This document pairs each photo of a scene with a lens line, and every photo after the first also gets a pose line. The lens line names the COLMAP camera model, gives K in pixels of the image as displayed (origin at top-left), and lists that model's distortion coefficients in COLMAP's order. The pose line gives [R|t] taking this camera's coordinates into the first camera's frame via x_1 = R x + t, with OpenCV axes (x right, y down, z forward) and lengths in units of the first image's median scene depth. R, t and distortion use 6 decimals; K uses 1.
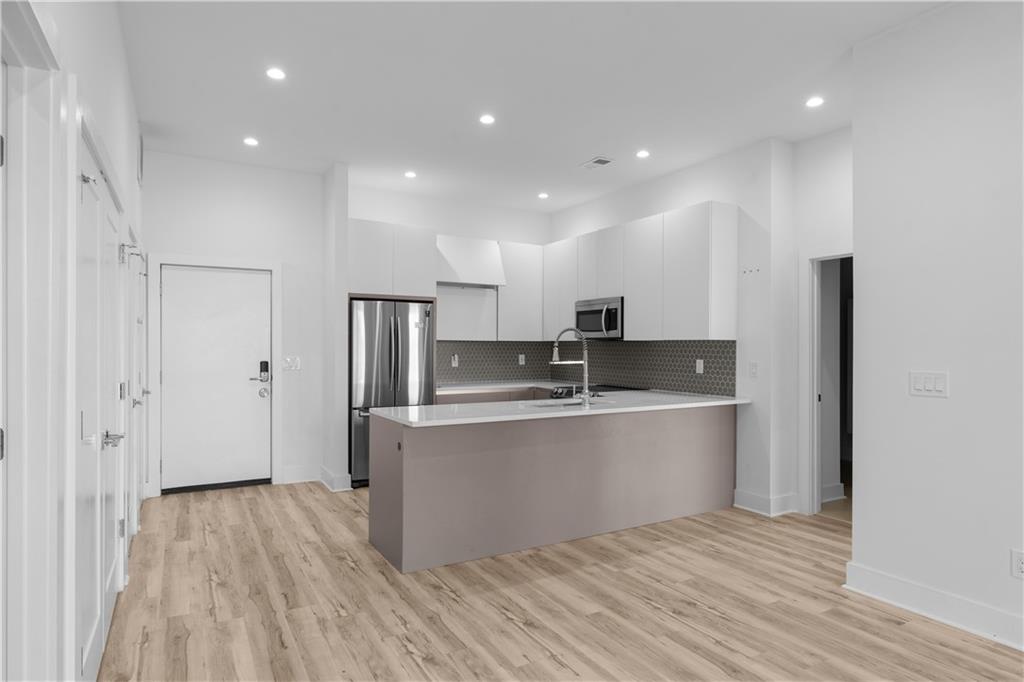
lens RADIAL K [[580.9, 0, 508.4], [0, 580.9, 343.2], [0, 0, 1]] dist [-0.003826, -0.000277]
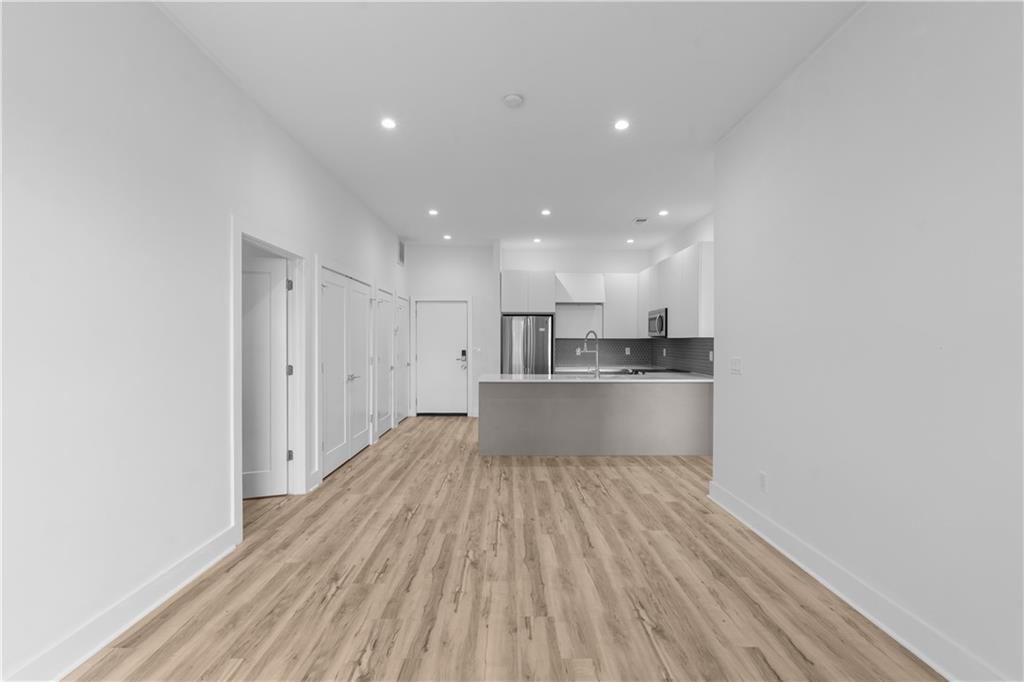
lens RADIAL K [[447.1, 0, 506.2], [0, 447.1, 338.4], [0, 0, 1]] dist [-0.007189, 0.001097]
pose [[0.868474, -0.004580, -0.495714, 0.465278], [0.002770, 0.999987, -0.004388, 0.000034], [0.495727, 0.002438, 0.868475, -0.204717]]
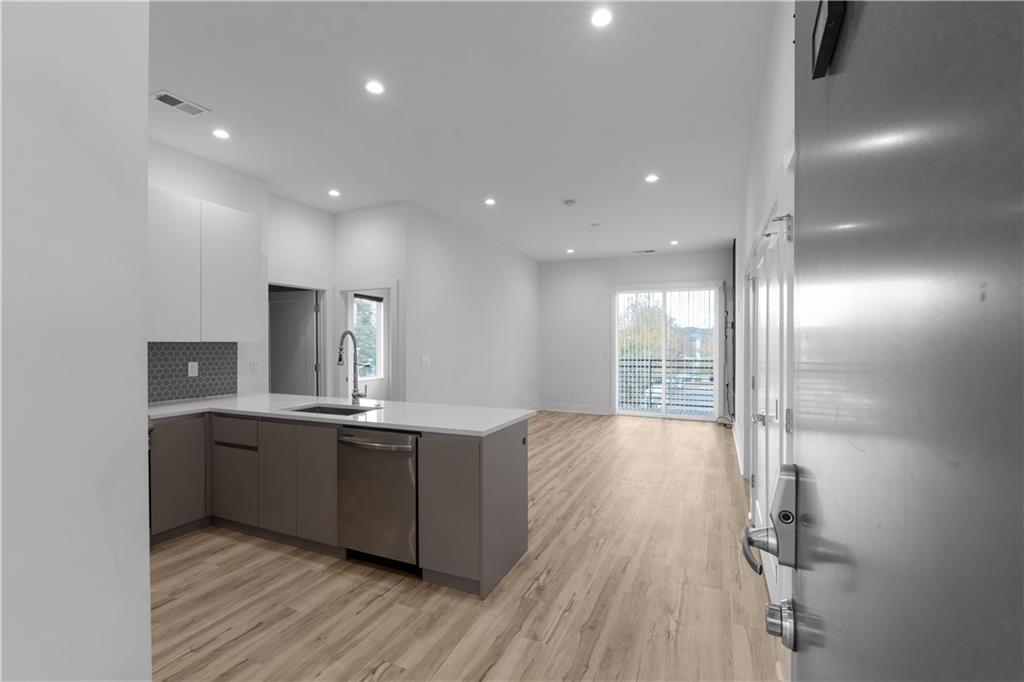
lens RADIAL K [[447.1, 0, 517.8], [0, 447.1, 345.0], [0, 0, 1]] dist [-0.007189, 0.001097]
pose [[-0.598138, -0.006560, 0.801366, -0.611181], [-0.006014, 0.999975, 0.003697, -0.006230], [-0.801370, -0.002608, -0.598163, 1.078390]]
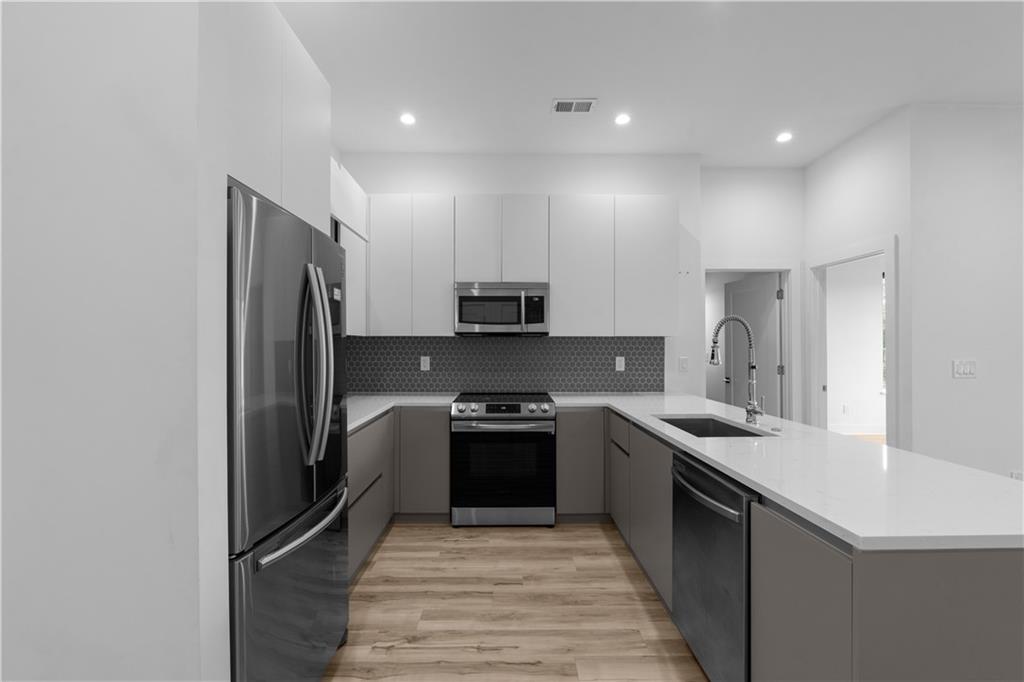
lens RADIAL K [[447.1, 0, 509.3], [0, 447.1, 343.1], [0, 0, 1]] dist [-0.007189, 0.001097]
pose [[0.483007, -0.000359, 0.875616, -0.441899], [-0.001756, 0.999998, 0.001378, 0.004840], [-0.875614, -0.002203, 0.483006, 0.855776]]
